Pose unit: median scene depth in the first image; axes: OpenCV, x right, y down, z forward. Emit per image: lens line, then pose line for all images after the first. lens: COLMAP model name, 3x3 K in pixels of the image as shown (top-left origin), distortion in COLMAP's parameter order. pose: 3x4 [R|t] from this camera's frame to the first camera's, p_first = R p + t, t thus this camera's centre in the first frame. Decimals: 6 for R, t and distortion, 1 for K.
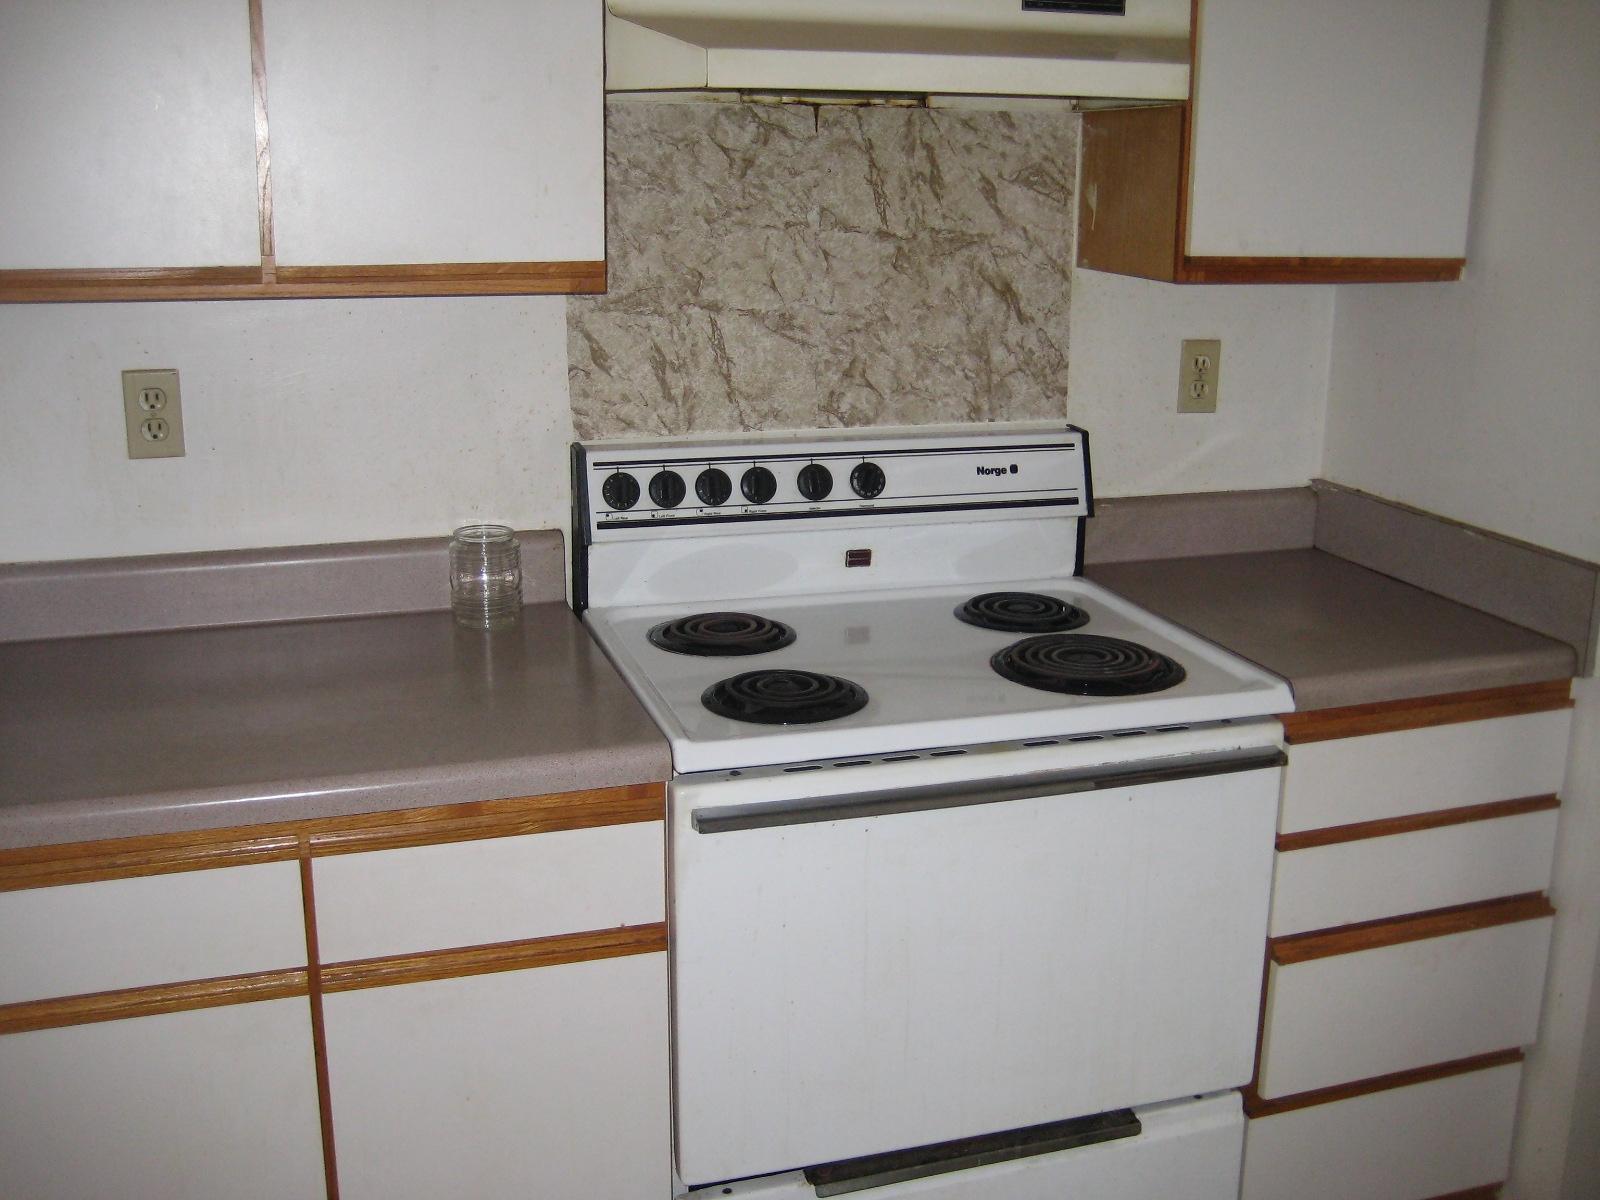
lens RADIAL K [[1659.6, 0, 800.0], [0, 1659.6, 600.0], [0, 0, 1]] dist [-0.177806, 0.213971]
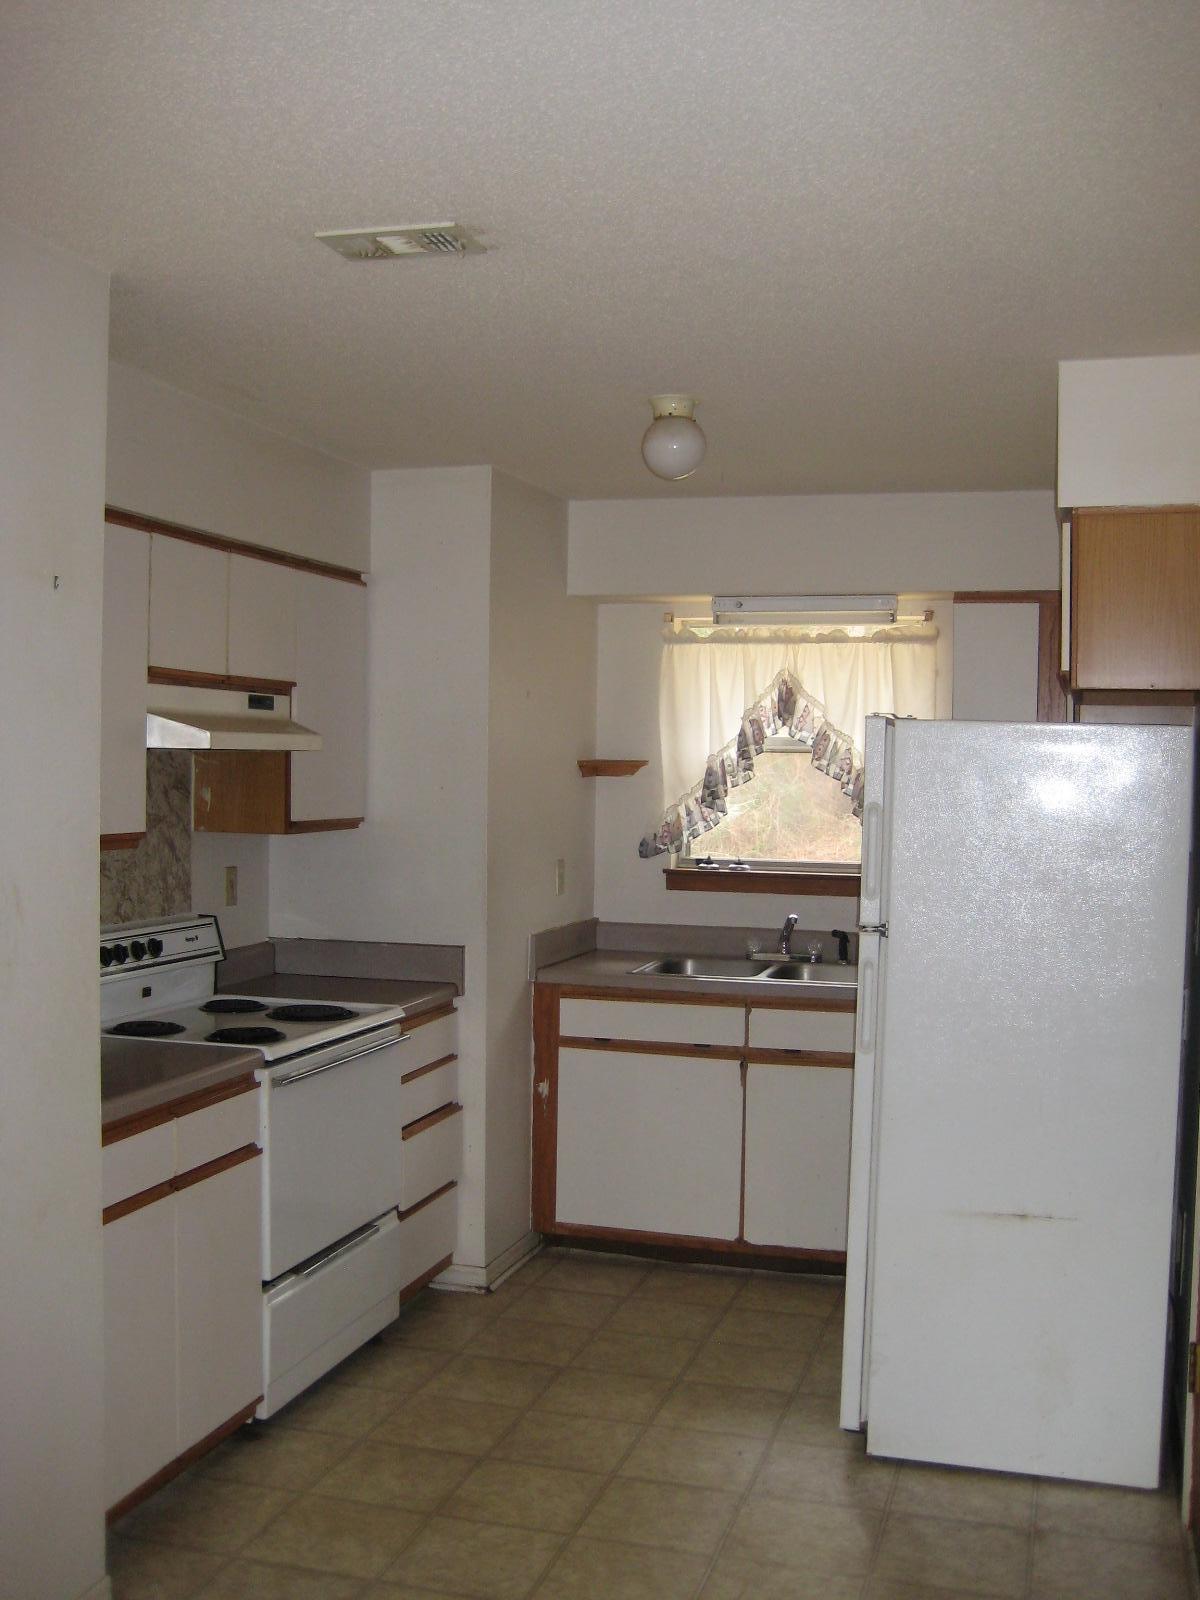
lens RADIAL K [[1659.6, 0, 600.0], [0, 1659.6, 800.0], [0, 0, 1]] dist [-0.177806, 0.213971]
pose [[0.562425, -0.018688, 0.826637, -1.155078], [0.203536, 0.972111, -0.116505, 0.079595], [-0.801406, 0.233776, 0.550543, -0.435367]]
